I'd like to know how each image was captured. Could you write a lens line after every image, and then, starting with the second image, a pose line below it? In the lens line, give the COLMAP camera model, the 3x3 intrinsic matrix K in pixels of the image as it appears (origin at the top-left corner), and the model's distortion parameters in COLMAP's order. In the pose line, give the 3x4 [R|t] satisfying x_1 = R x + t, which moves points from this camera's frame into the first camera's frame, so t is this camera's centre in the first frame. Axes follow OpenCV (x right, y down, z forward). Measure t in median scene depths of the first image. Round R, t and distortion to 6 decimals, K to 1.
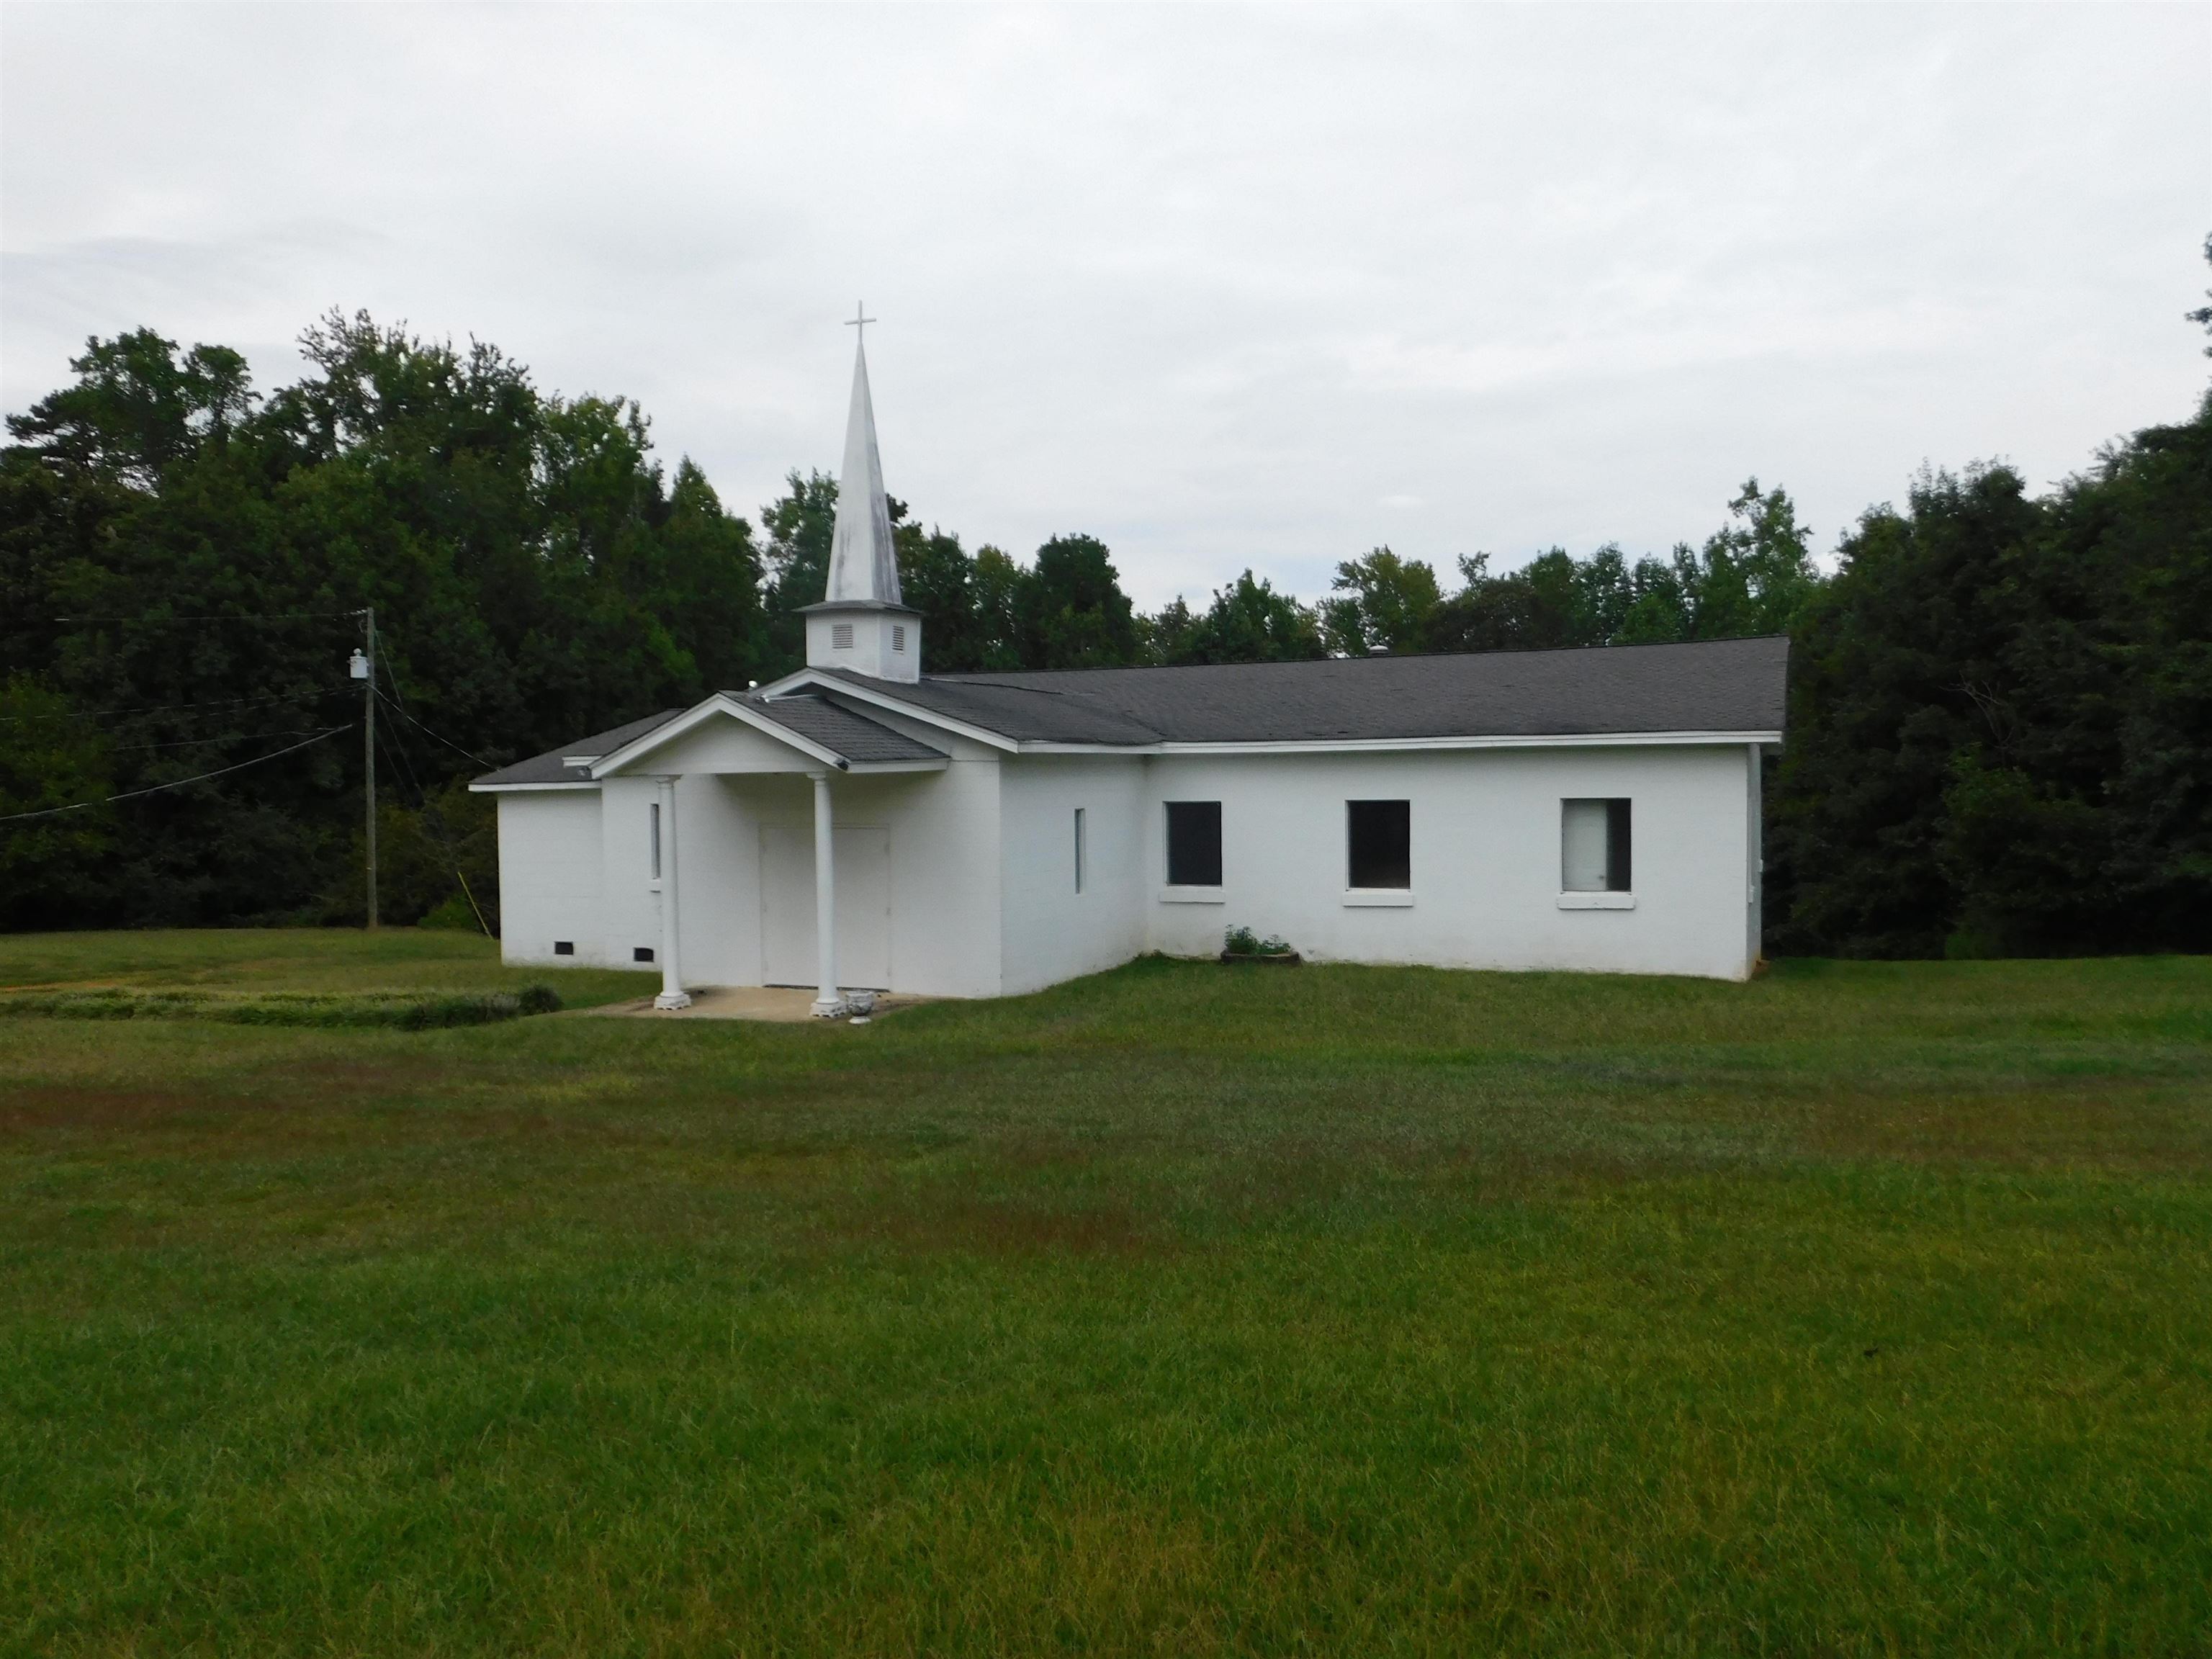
lens RADIAL K [[1617.9, 0, 1111.6], [0, 1617.9, 813.3], [0, 0, 1]] dist [-0.016694, 0.016532]
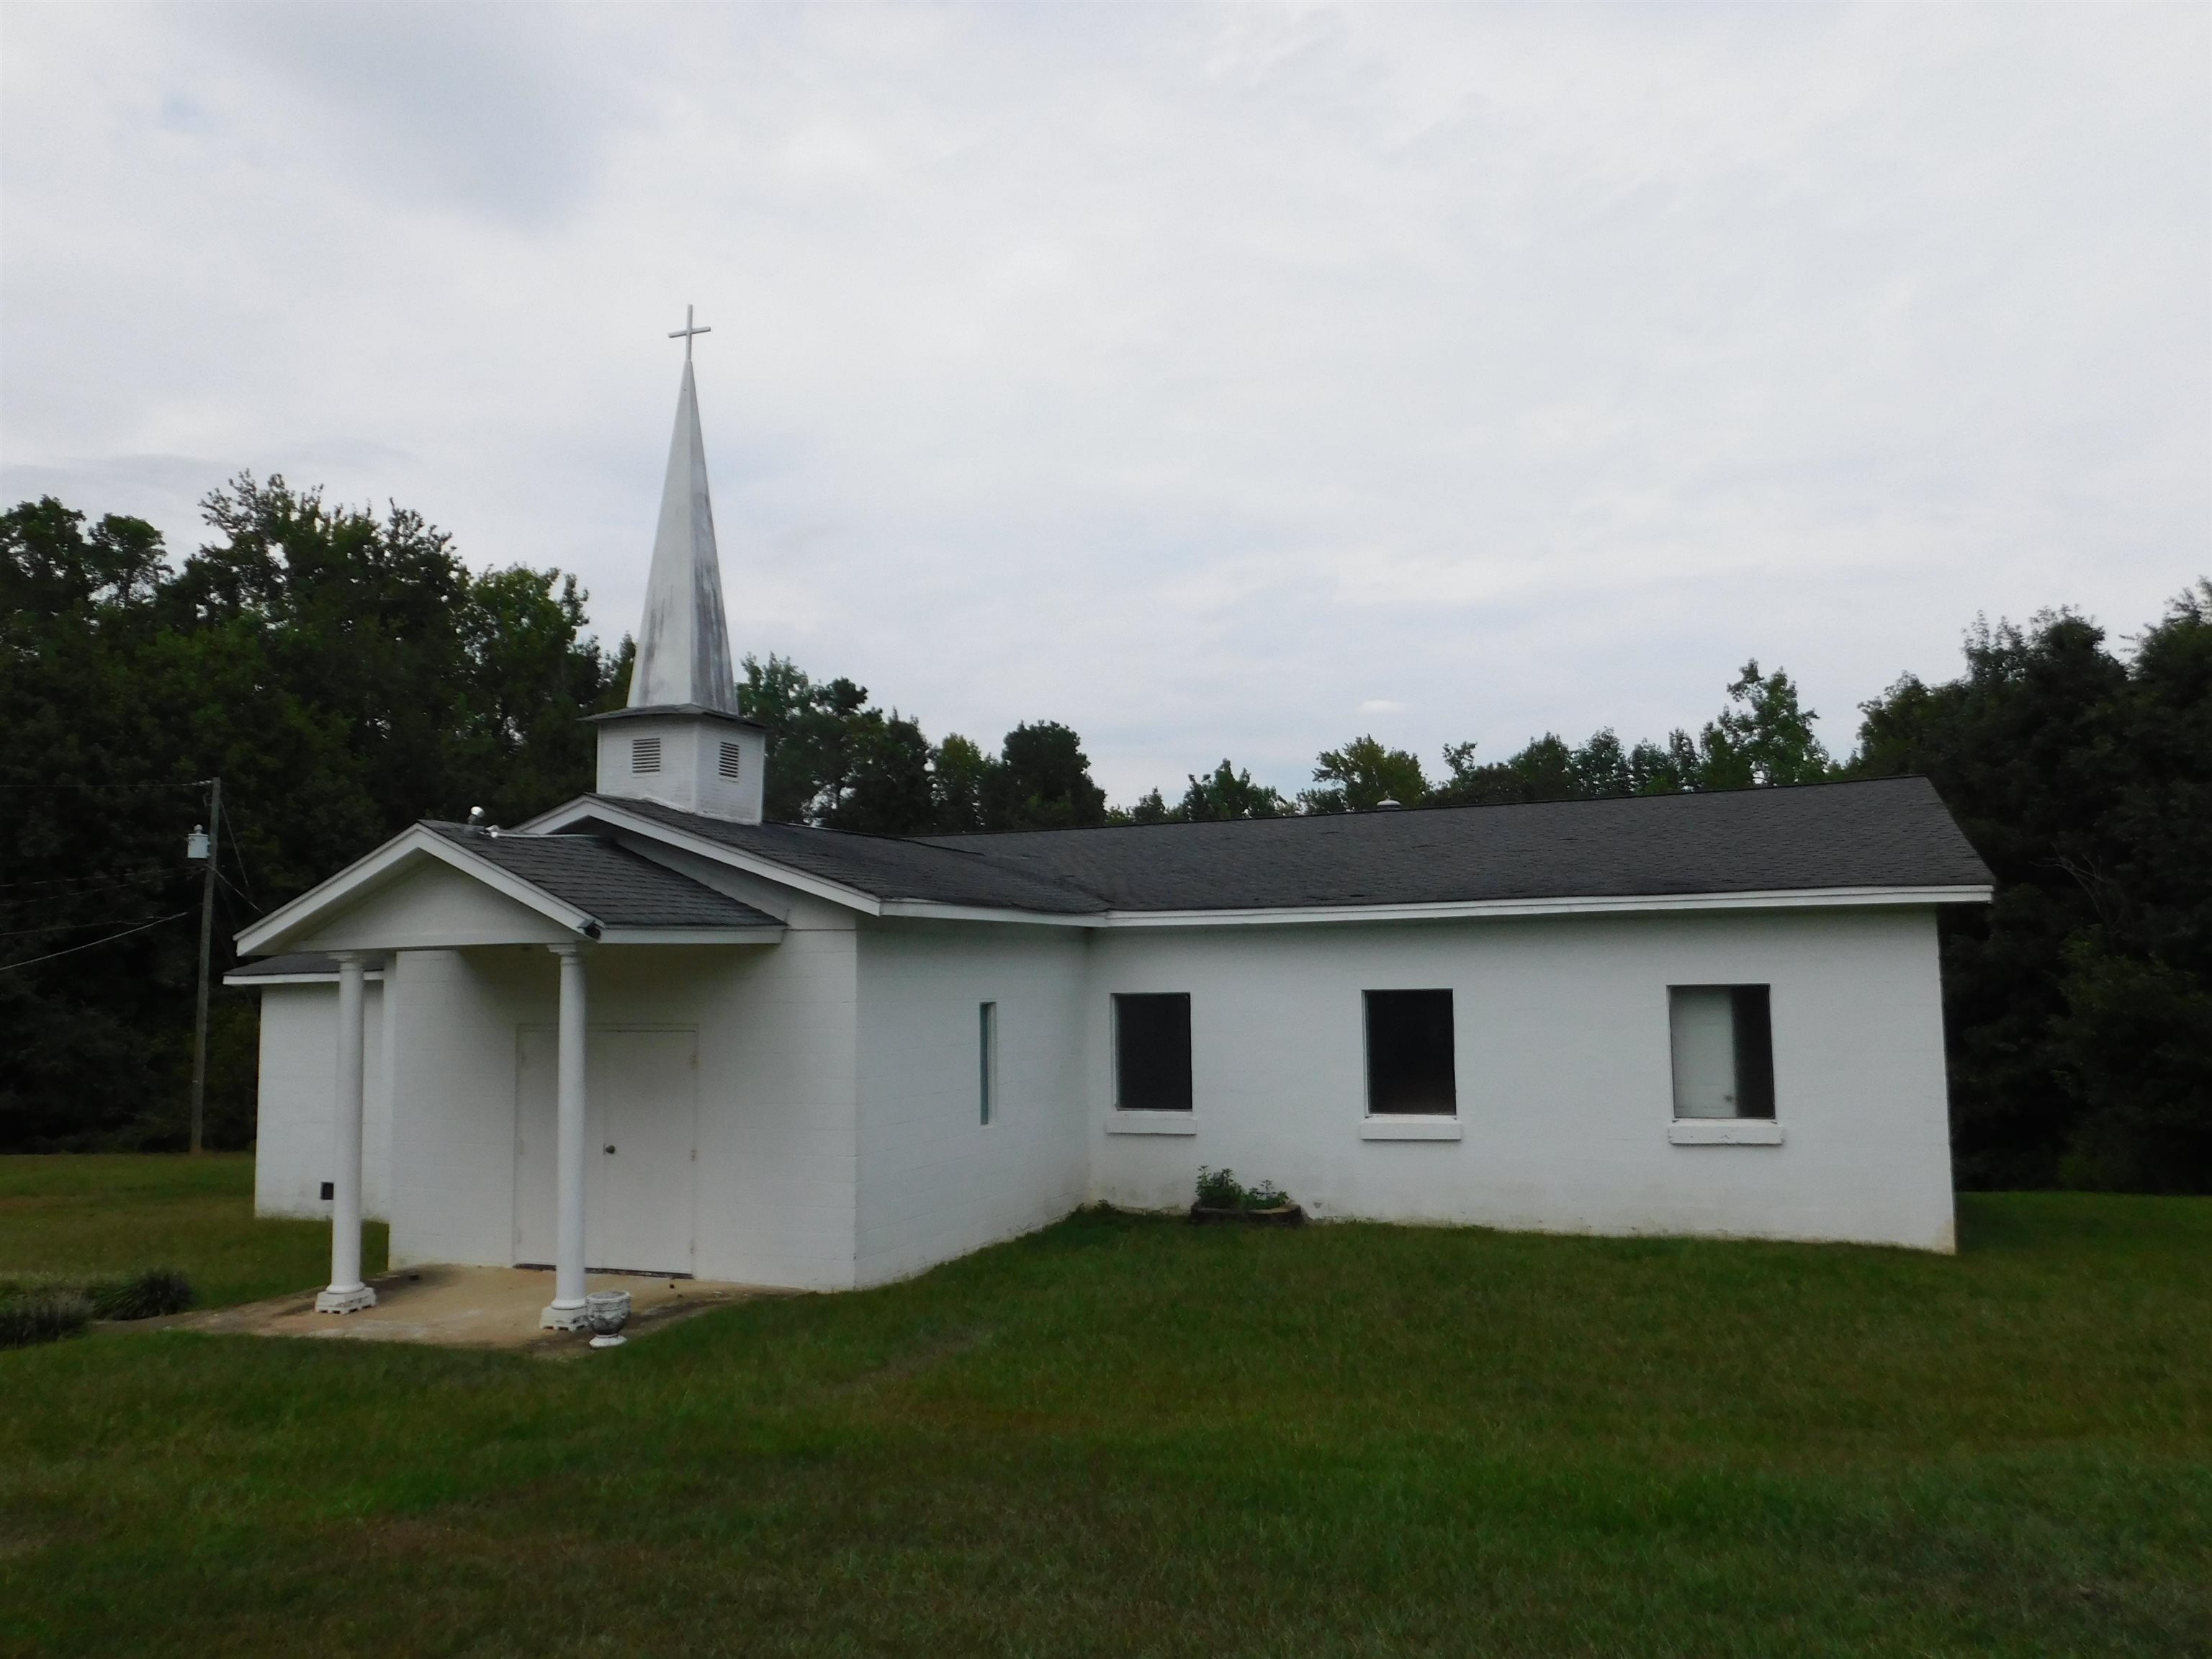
lens RADIAL K [[1617.9, 0, 1116.1], [0, 1617.9, 823.2], [0, 0, 1]] dist [-0.016694, 0.016532]
pose [[0.999883, -0.001041, 0.015250, 0.013286], [0.002855, 0.992838, -0.119434, 0.002098], [-0.015017, 0.119464, 0.992725, 0.151605]]
